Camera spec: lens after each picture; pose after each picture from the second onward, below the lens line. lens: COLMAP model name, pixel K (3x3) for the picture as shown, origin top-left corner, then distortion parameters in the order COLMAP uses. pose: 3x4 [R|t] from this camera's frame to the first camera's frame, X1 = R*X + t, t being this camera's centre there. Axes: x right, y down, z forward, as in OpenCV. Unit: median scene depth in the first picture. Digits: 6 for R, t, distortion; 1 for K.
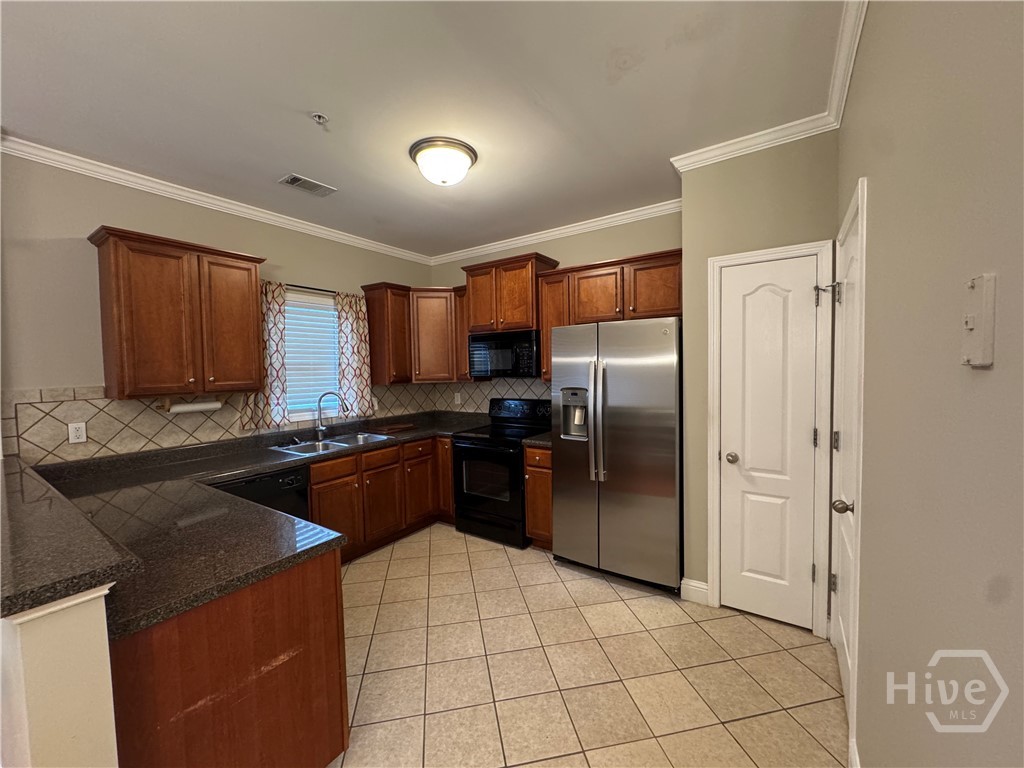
lens RADIAL K [[405.9, 0, 512.7], [0, 405.9, 381.6], [0, 0, 1]] dist [-0.001051, -0.000102]
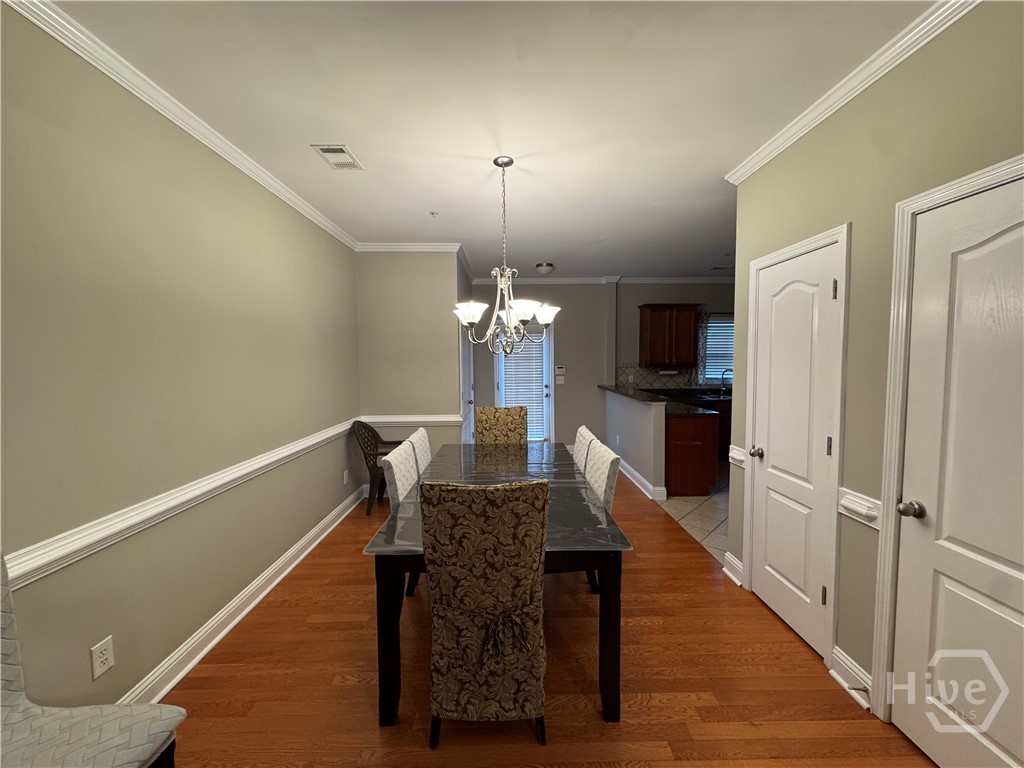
lens RADIAL K [[405.9, 0, 512.7], [0, 405.9, 381.6], [0, 0, 1]] dist [-0.001051, -0.000102]
pose [[0.574373, 0.064228, -0.816070, 0.518630], [-0.037499, 0.997935, 0.052149, 0.022761], [0.817734, 0.000649, 0.575596, -0.905909]]
